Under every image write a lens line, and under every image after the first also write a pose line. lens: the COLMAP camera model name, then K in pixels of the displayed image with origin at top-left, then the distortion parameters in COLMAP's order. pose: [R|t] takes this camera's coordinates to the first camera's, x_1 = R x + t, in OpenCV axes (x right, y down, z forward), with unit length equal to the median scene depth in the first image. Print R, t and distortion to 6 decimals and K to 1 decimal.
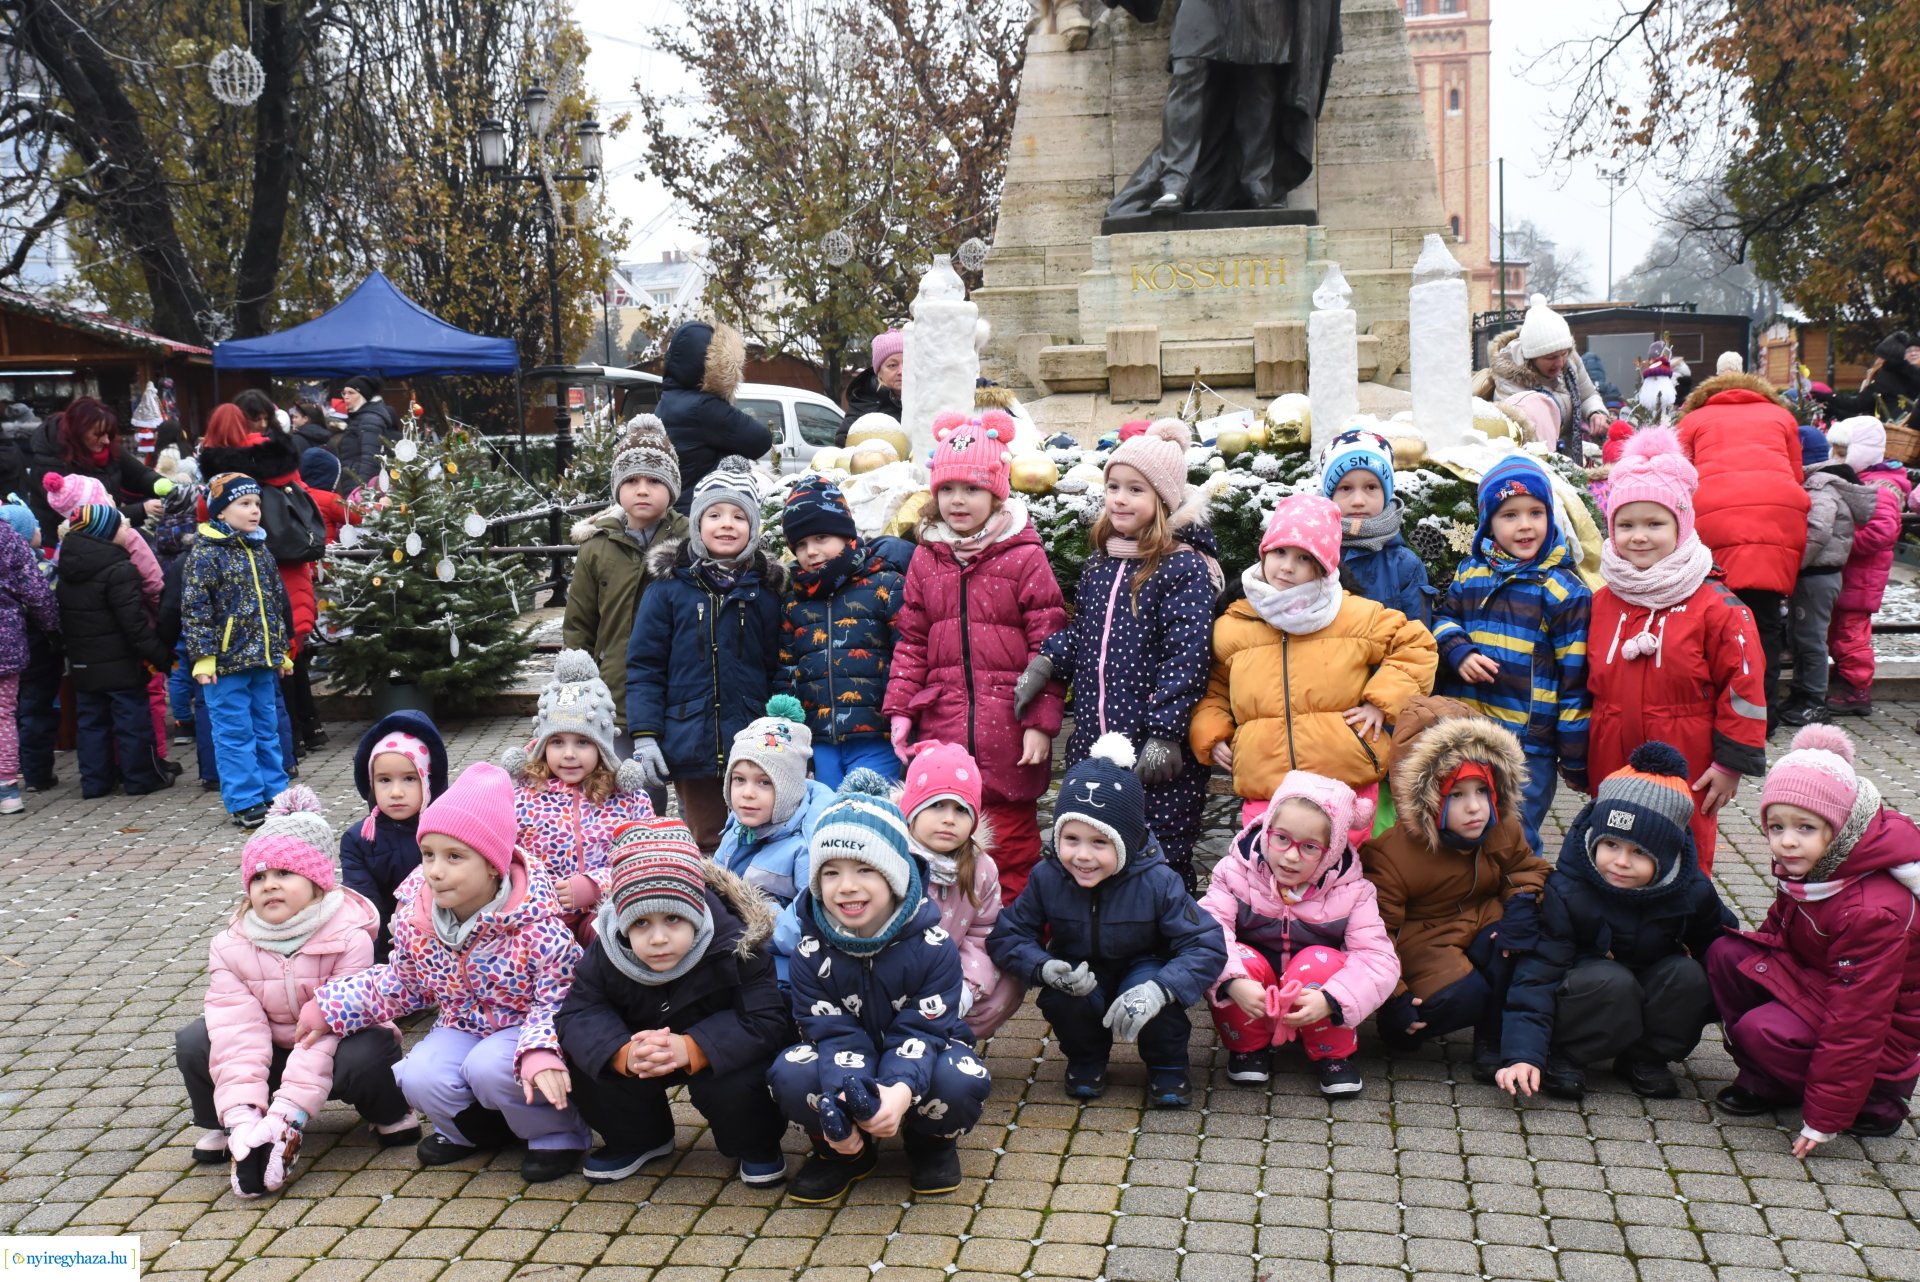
lens RADIAL K [[1949.3, 0, 960.0], [0, 1949.3, 641.0], [0, 0, 1]] dist [-0.018222, 0.111226]
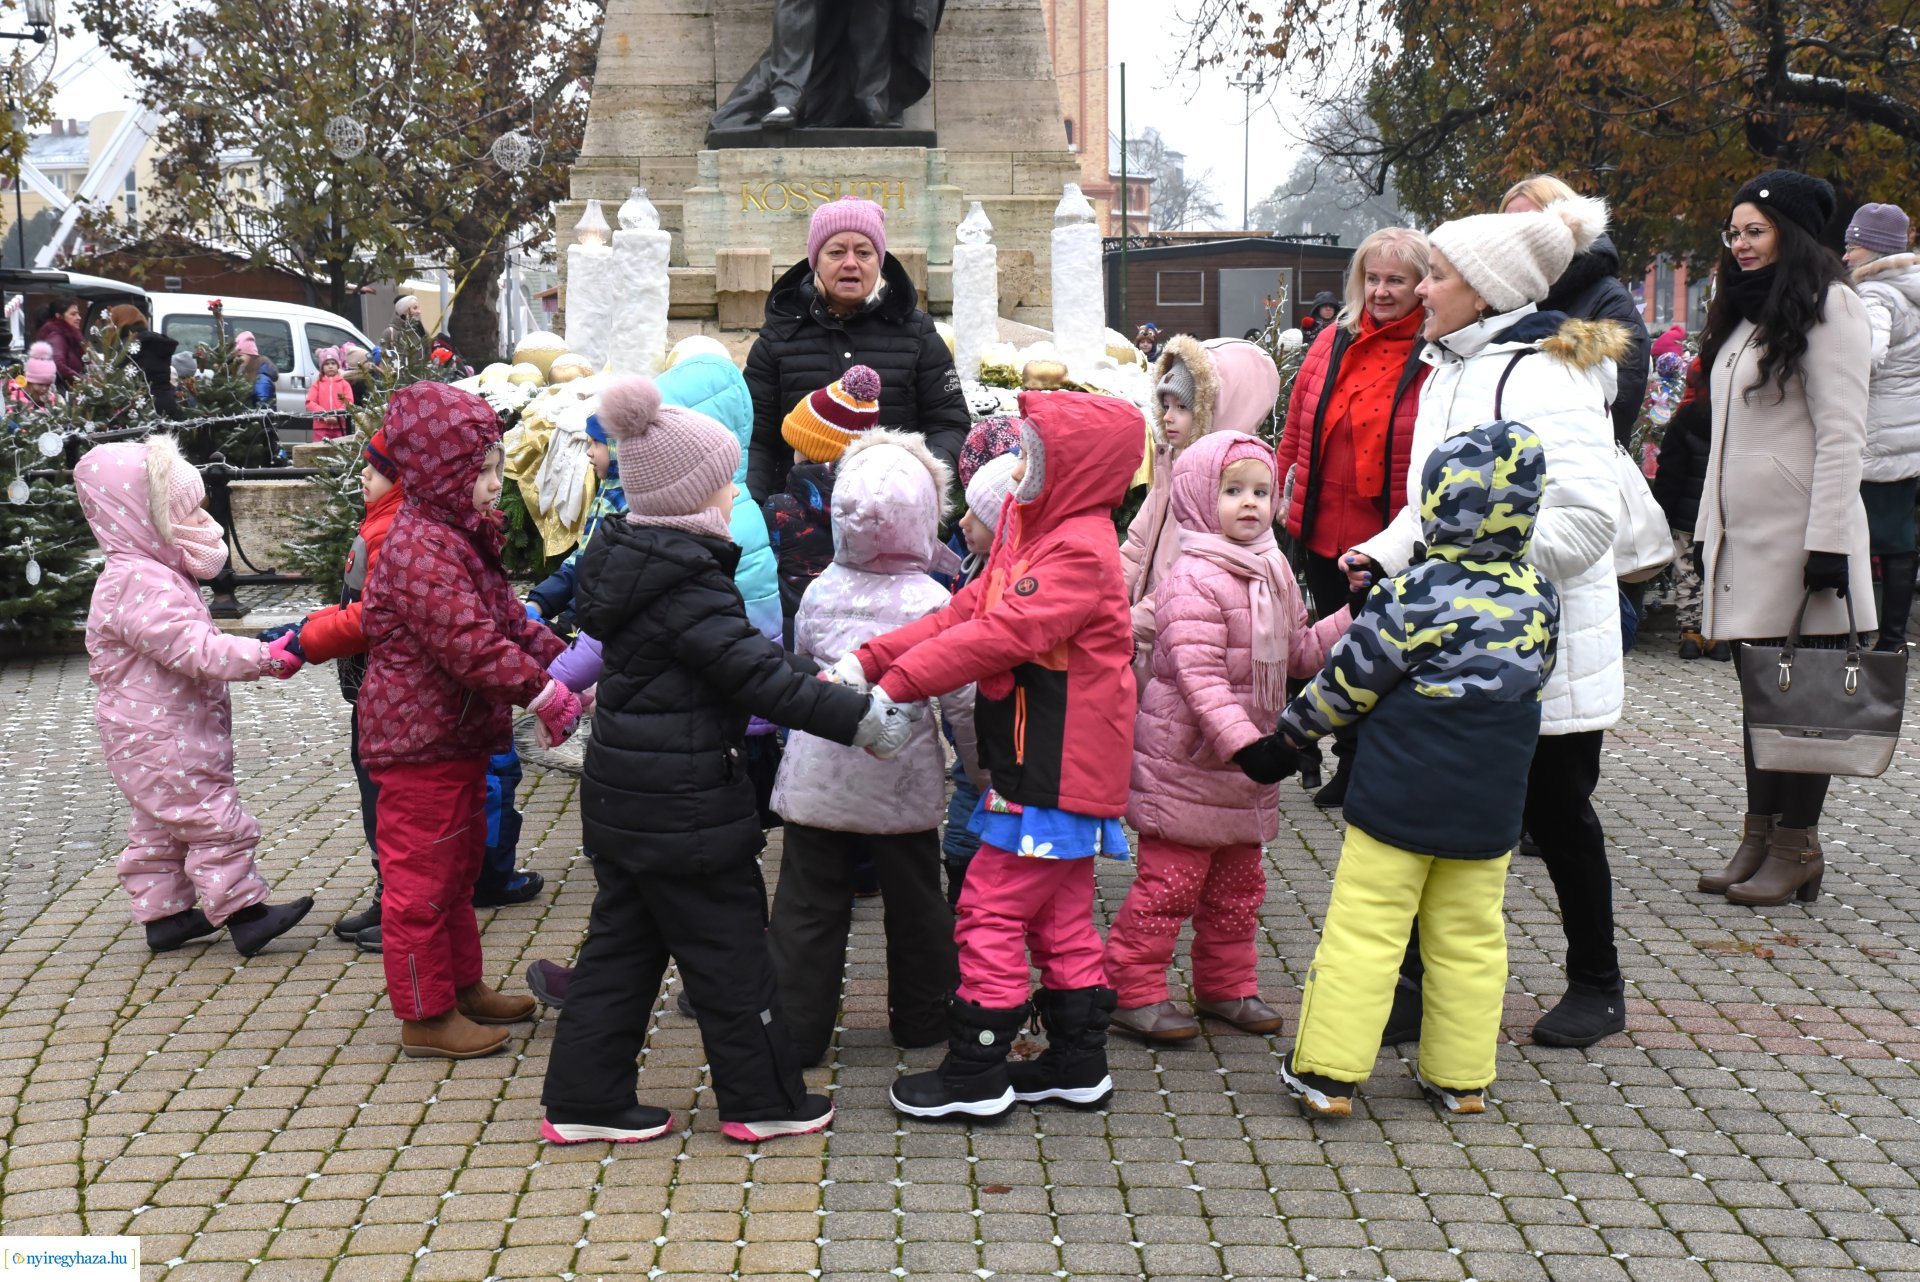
lens RADIAL K [[2468.2, 0, 924.8], [0, 2468.2, 615.1], [0, 0, 1]] dist [-0.004982, 0.316928]
pose [[0.981776, 0.001537, 0.190036, -0.021819], [0.000236, 0.999957, -0.009306, 0.010712], [-0.190042, 0.009181, 0.981733, -0.075455]]
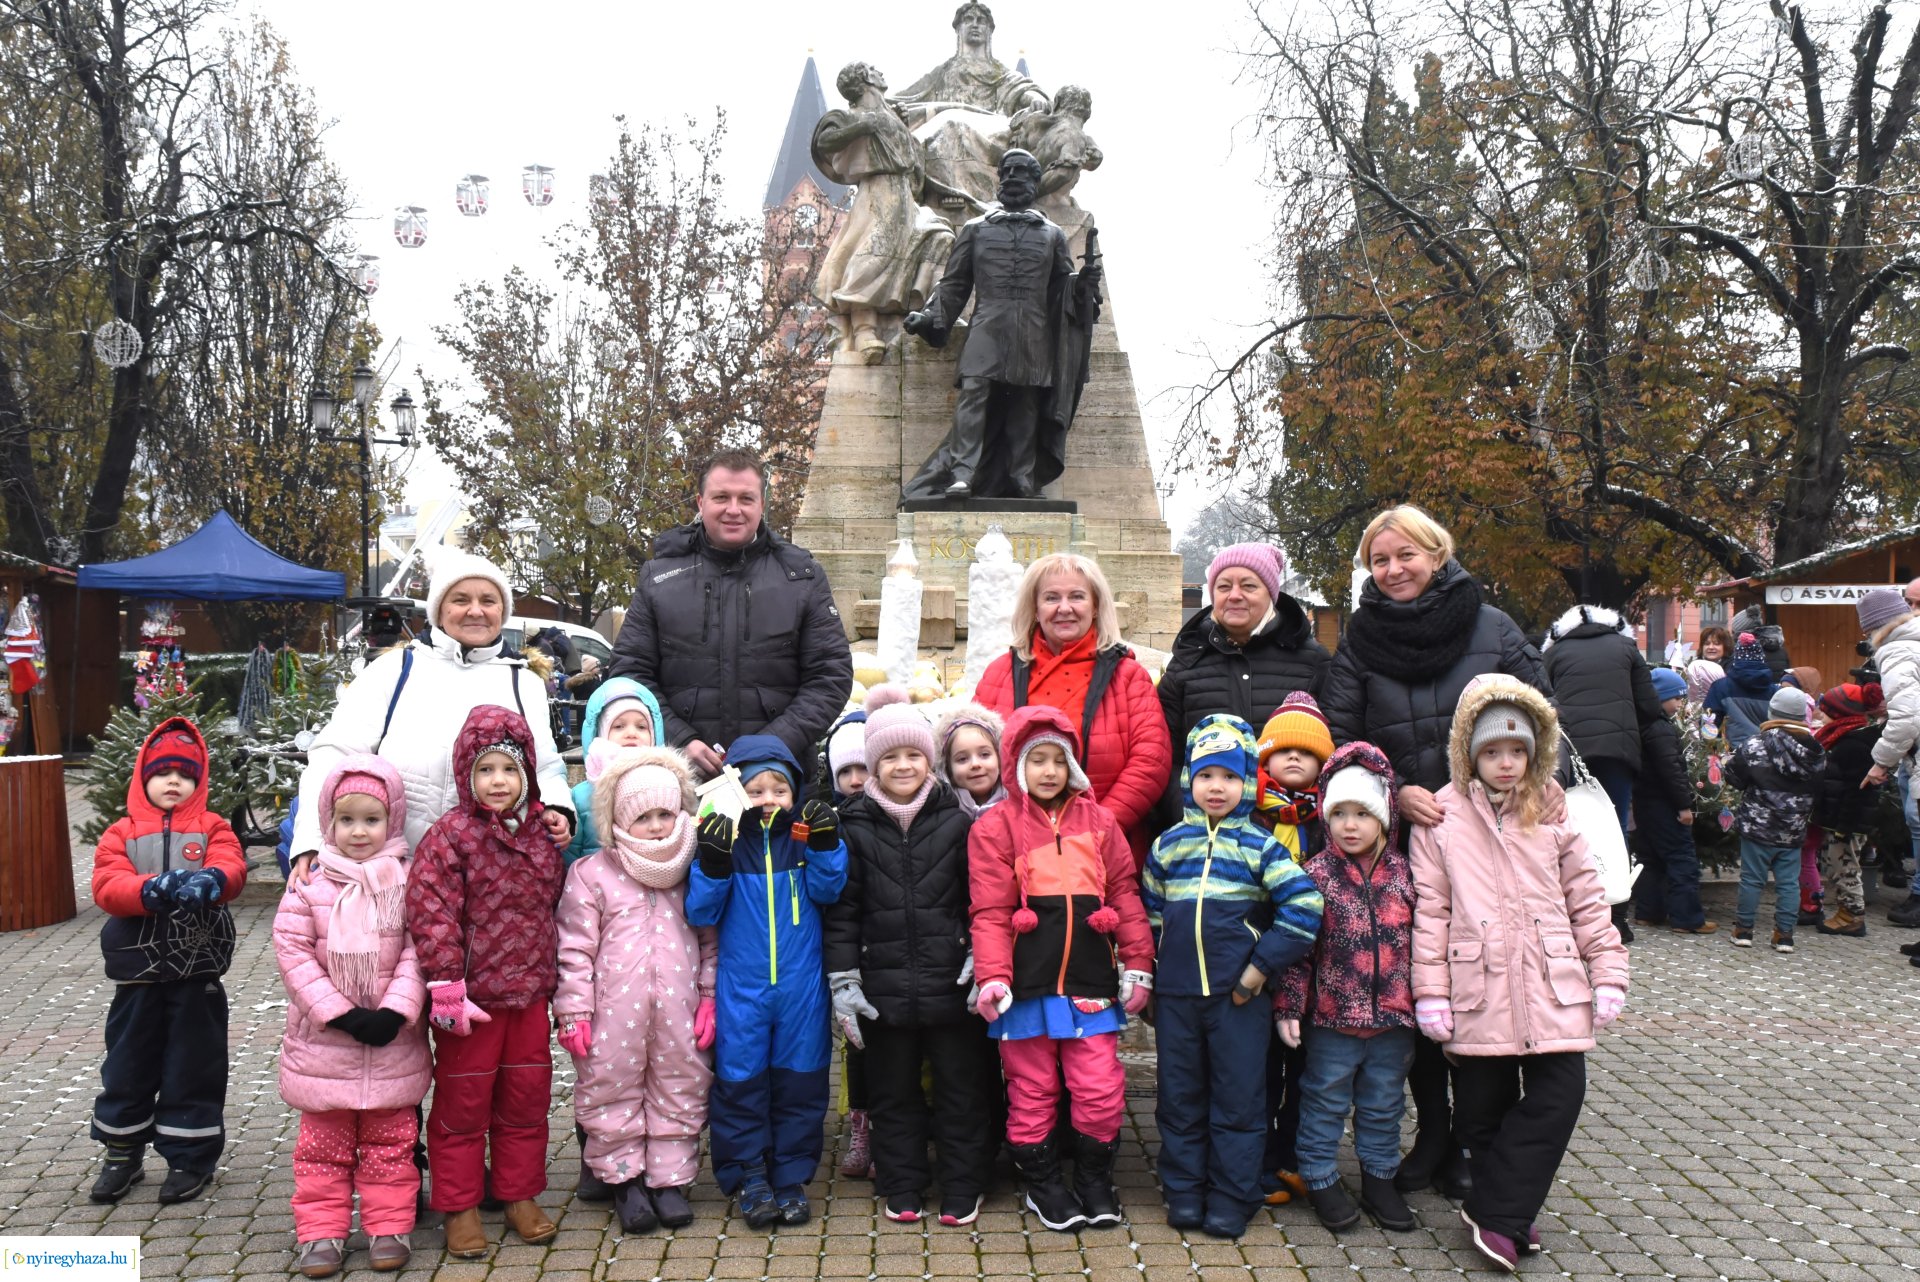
lens RADIAL K [[1589.5, 0, 923.7], [0, 1589.5, 649.5], [0, 0, 1]] dist [-0.122420, 0.125480]
pose [[0.982297, 0.038834, 0.183262, -0.042686], [-0.016771, 0.992579, -0.120438, -0.000957], [-0.186580, 0.115232, 0.975659, 0.014474]]
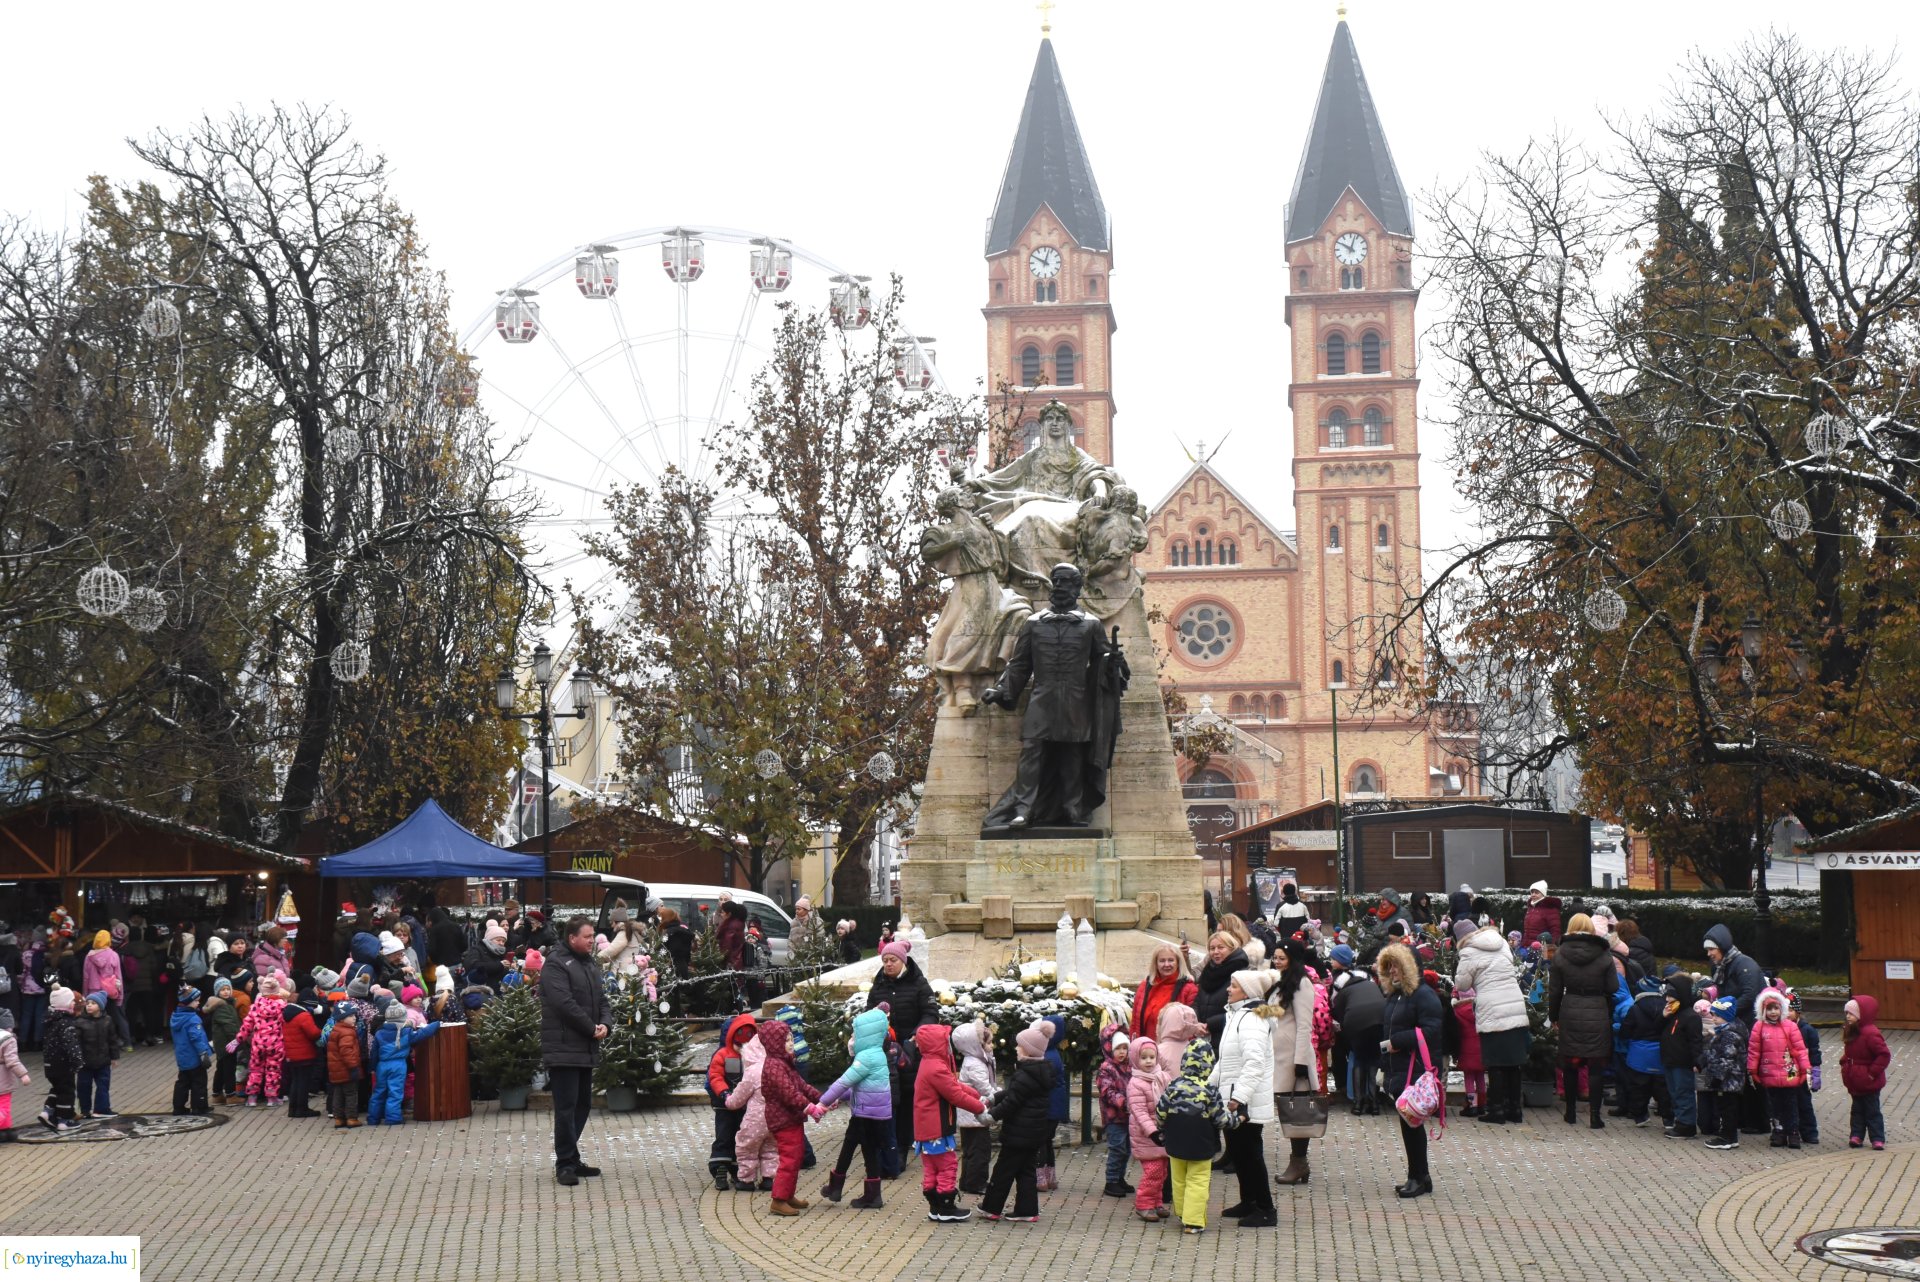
lens RADIAL K [[2492.6, 0, 960.0], [0, 2492.6, 641.0], [0, 0, 1]] dist [0.020764, 0.321478]
pose [[0.998296, 0.024048, 0.053173, -0.029856], [-0.013118, 0.980302, -0.197069, 0.024351], [-0.056865, 0.196036, 0.978947, -0.533366]]
